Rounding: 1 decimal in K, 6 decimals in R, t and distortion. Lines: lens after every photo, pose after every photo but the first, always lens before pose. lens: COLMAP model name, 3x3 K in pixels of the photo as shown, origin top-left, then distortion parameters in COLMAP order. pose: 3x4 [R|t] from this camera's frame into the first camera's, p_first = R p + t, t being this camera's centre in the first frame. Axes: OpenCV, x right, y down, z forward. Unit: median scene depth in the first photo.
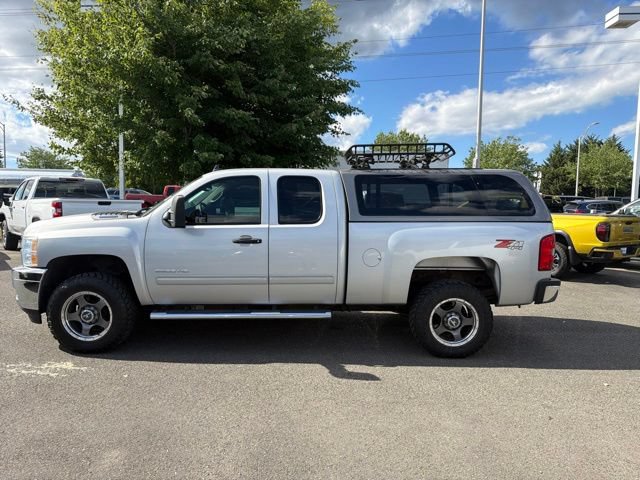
lens RADIAL K [[455.4, 0, 320.0], [0, 455.4, 240.0], [0, 0, 1]] dist [0.040743, -0.042770]
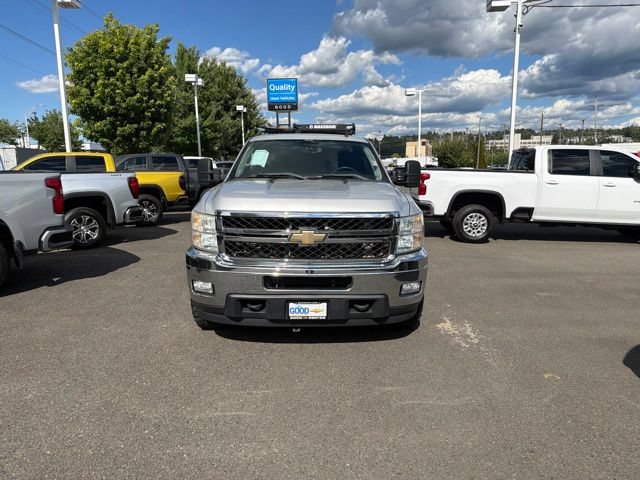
lens RADIAL K [[455.4, 0, 320.0], [0, 455.4, 240.0], [0, 0, 1]] dist [0.040743, -0.042770]
pose [[0.014271, -0.181682, 0.983254, -0.960954], [0.084243, 0.980076, 0.179872, -0.084141], [-0.996343, 0.080266, 0.029293, 0.766653]]
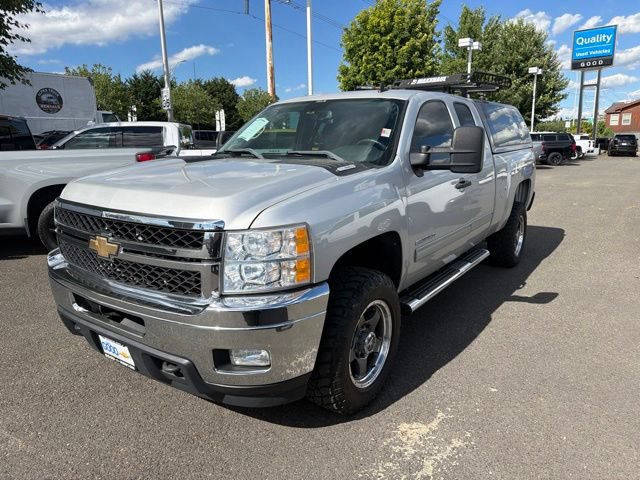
lens RADIAL K [[455.4, 0, 320.0], [0, 455.4, 240.0], [0, 0, 1]] dist [0.040743, -0.042770]
pose [[0.595607, -0.200041, 0.777969, -0.619092], [0.092437, 0.979130, 0.180996, -0.048398], [-0.797940, -0.035889, 0.601668, 0.452470]]
